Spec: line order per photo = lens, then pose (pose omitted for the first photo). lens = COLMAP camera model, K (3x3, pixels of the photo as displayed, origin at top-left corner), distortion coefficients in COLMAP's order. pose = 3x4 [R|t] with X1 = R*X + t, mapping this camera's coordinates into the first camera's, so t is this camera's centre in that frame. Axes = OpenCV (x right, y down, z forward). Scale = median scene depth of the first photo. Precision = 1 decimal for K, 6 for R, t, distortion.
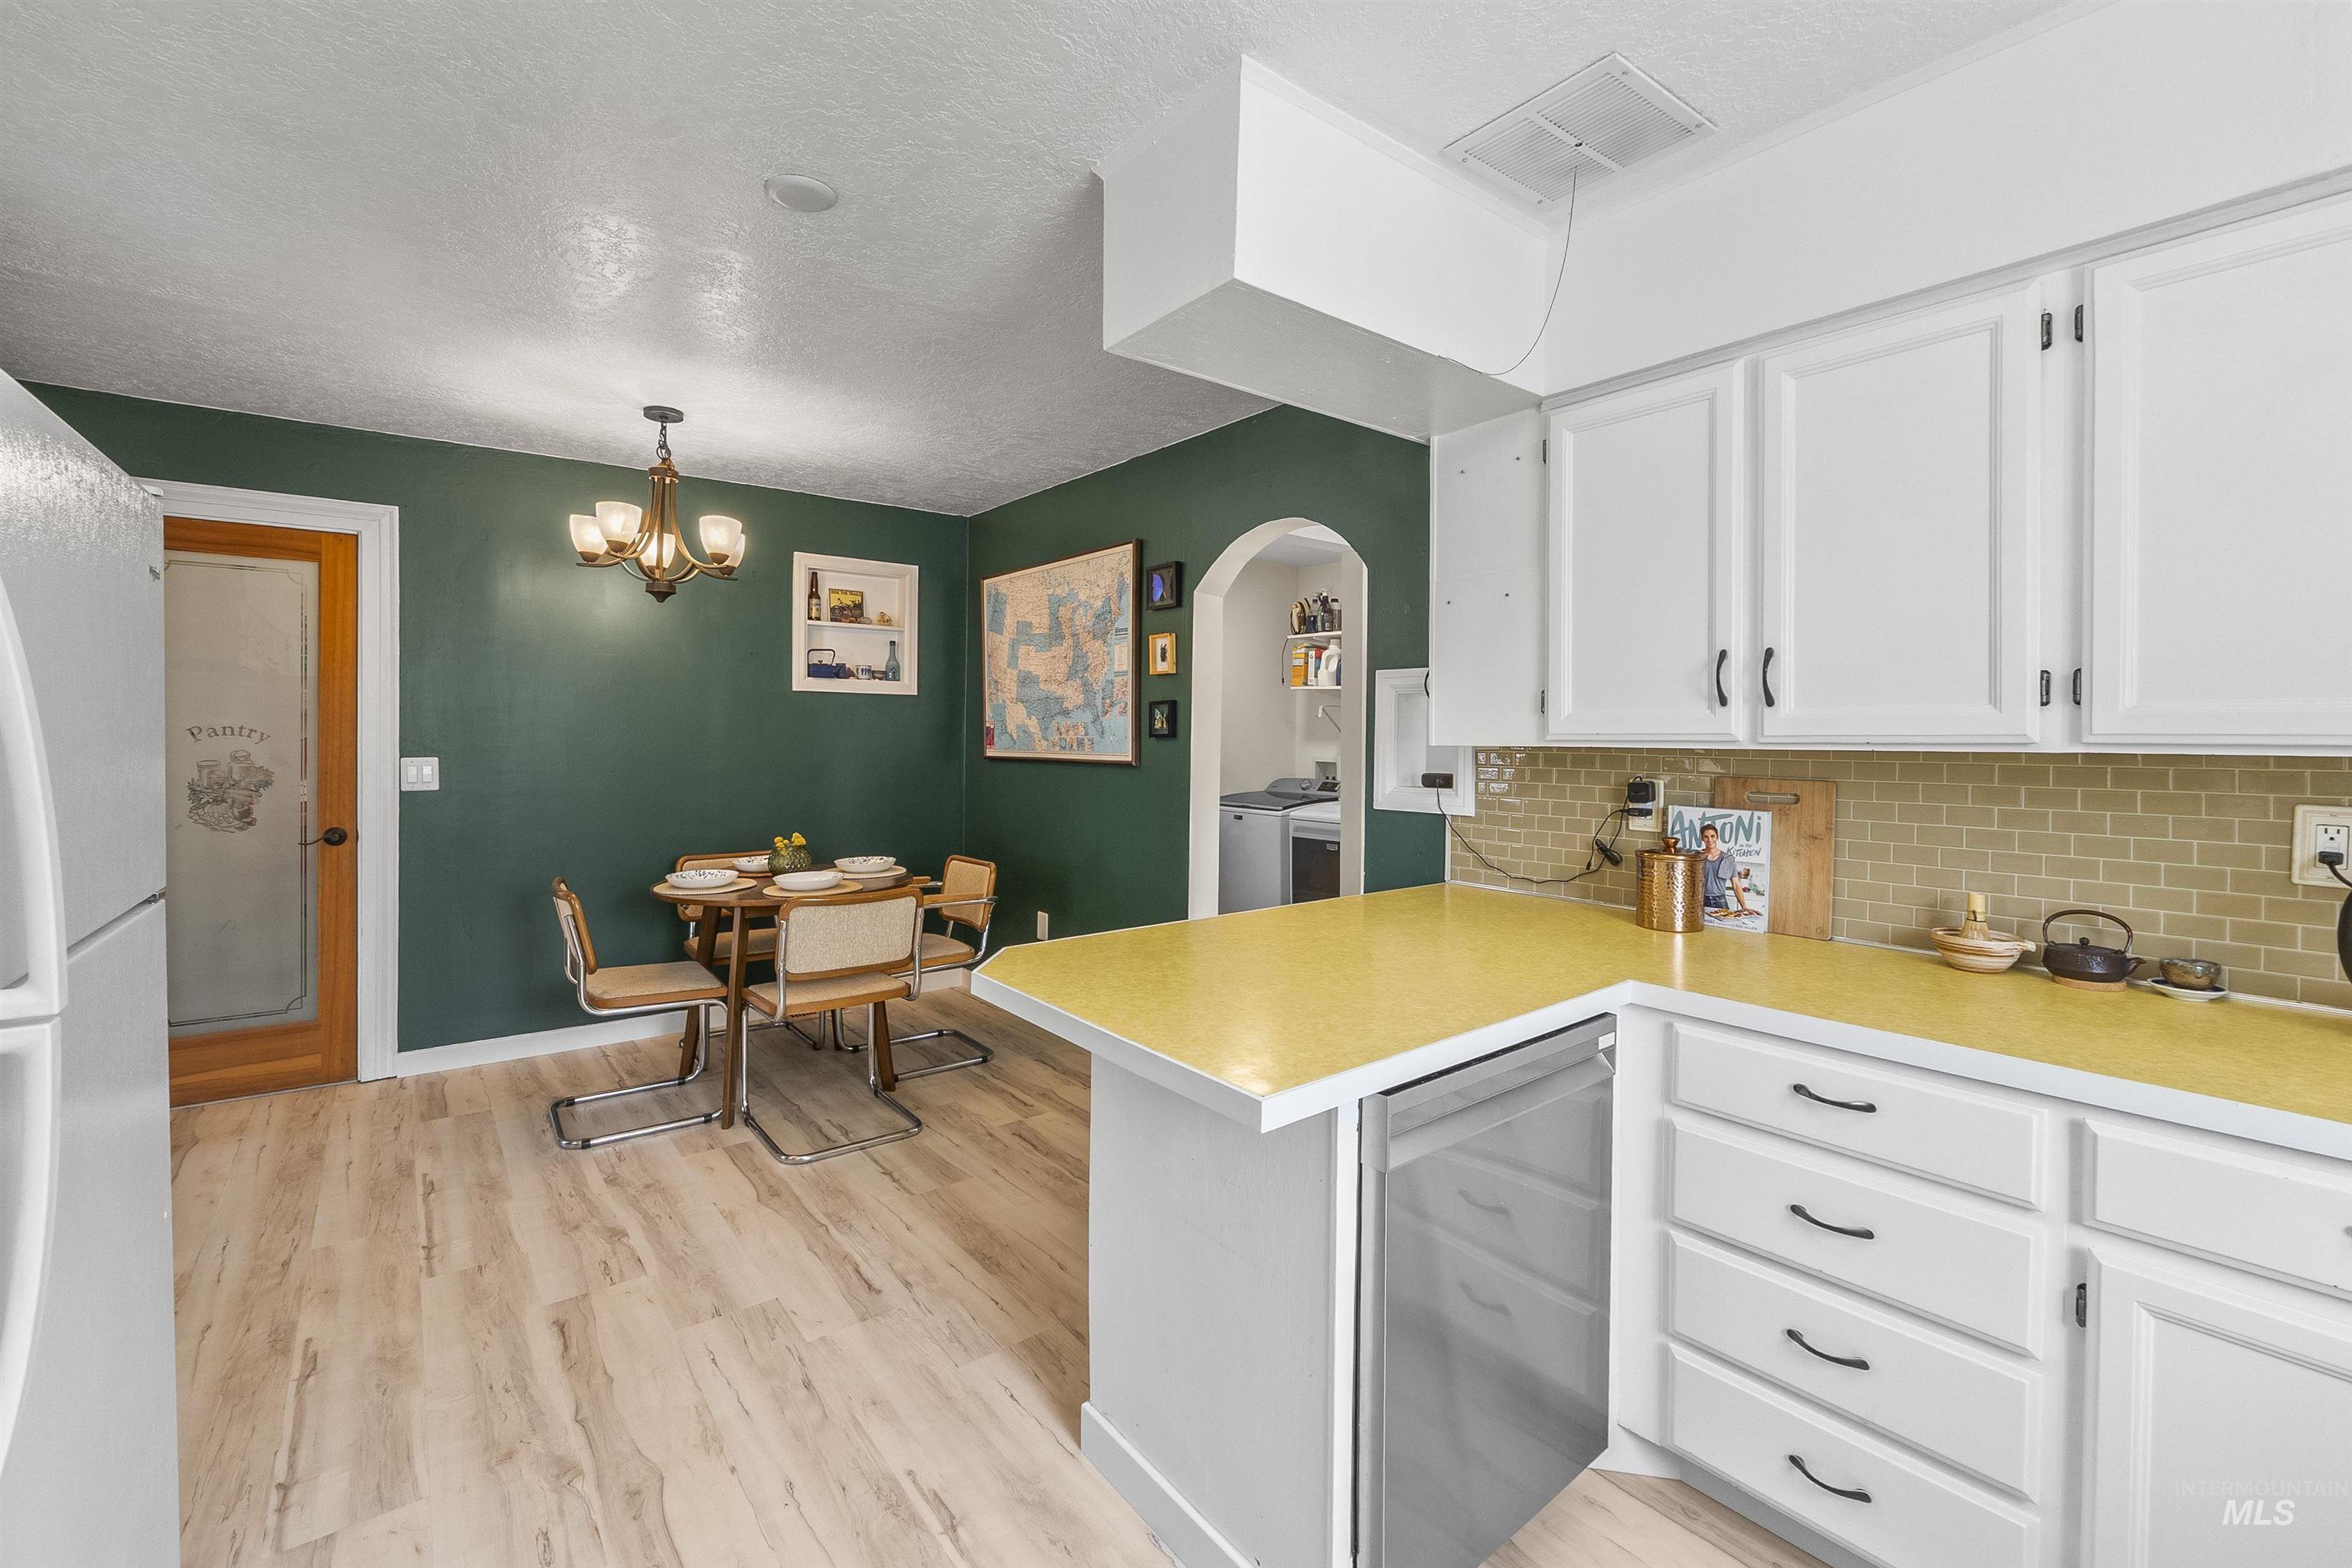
lens RADIAL K [[1002.6, 0, 1179.7], [0, 1002.6, 745.4], [0, 0, 1]] dist [-0.007221, 0.000033]
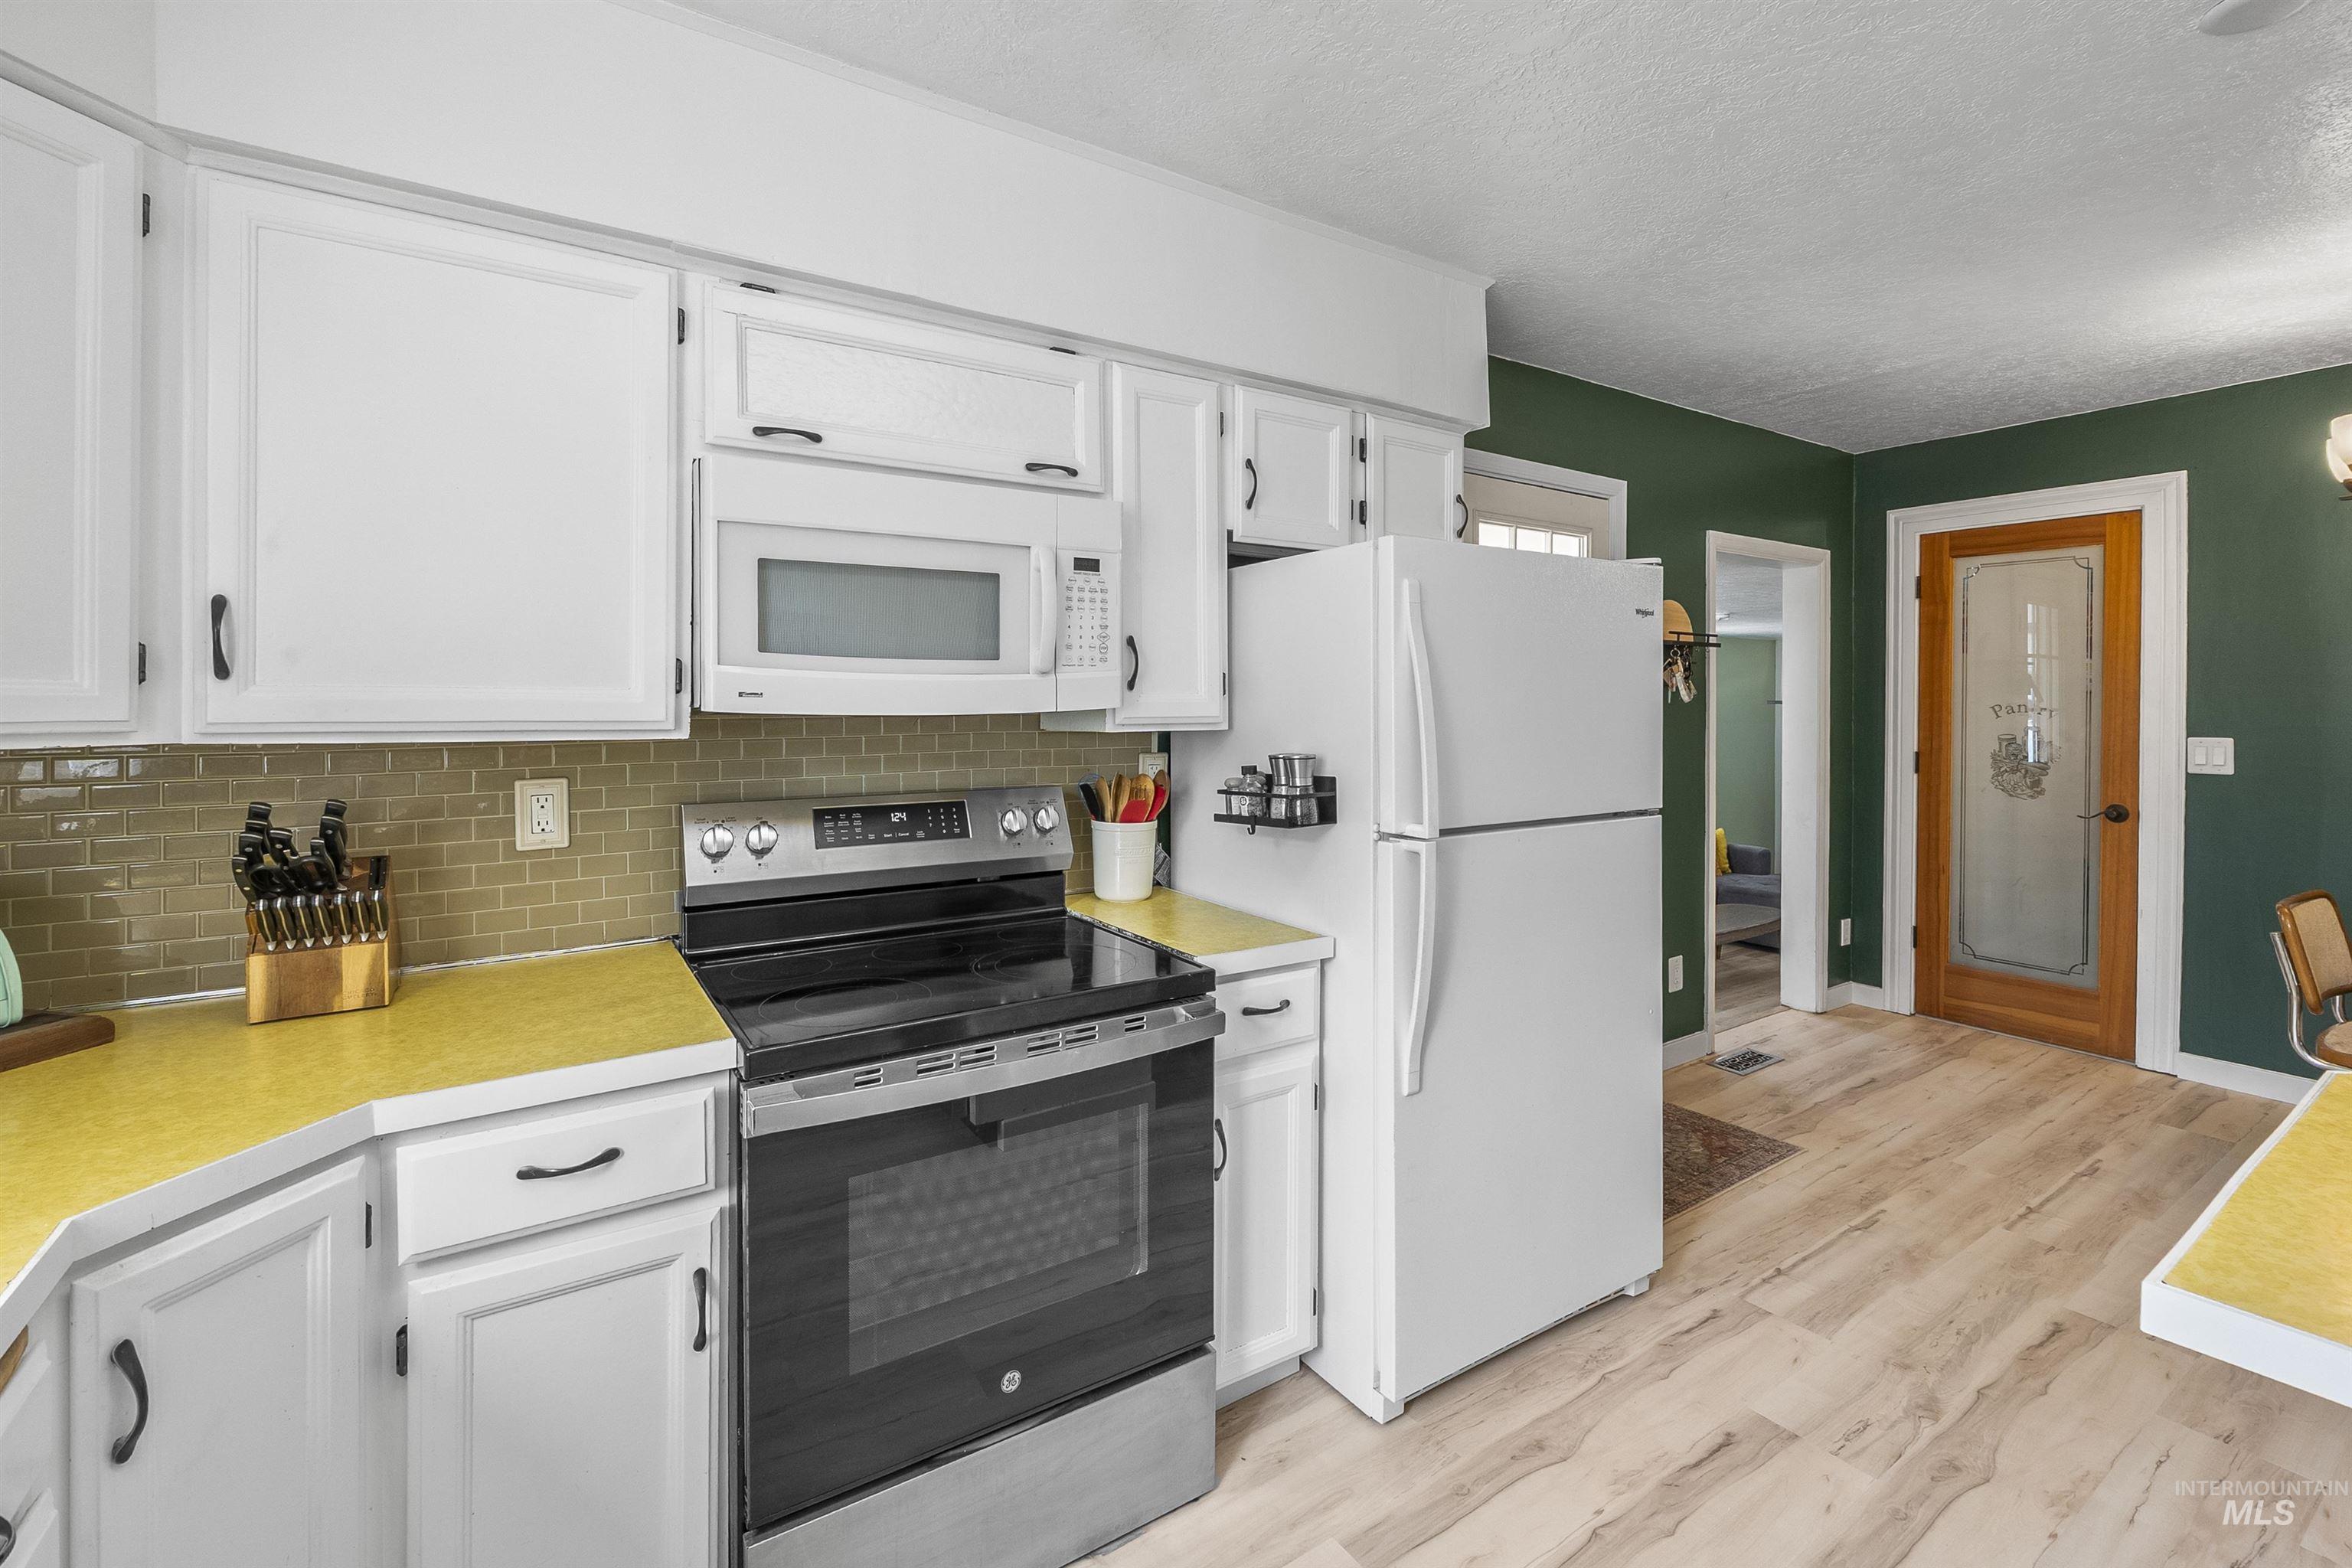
lens RADIAL K [[1017.0, 0, 1171.5], [0, 1017.0, 706.2], [0, 0, 1]] dist [-0.007424, -0.000411]
pose [[-0.086638, -0.001621, -0.996239, 0.253437], [-0.013723, 0.999906, -0.000434, -0.003559], [0.996145, 0.013634, -0.086652, 0.136186]]
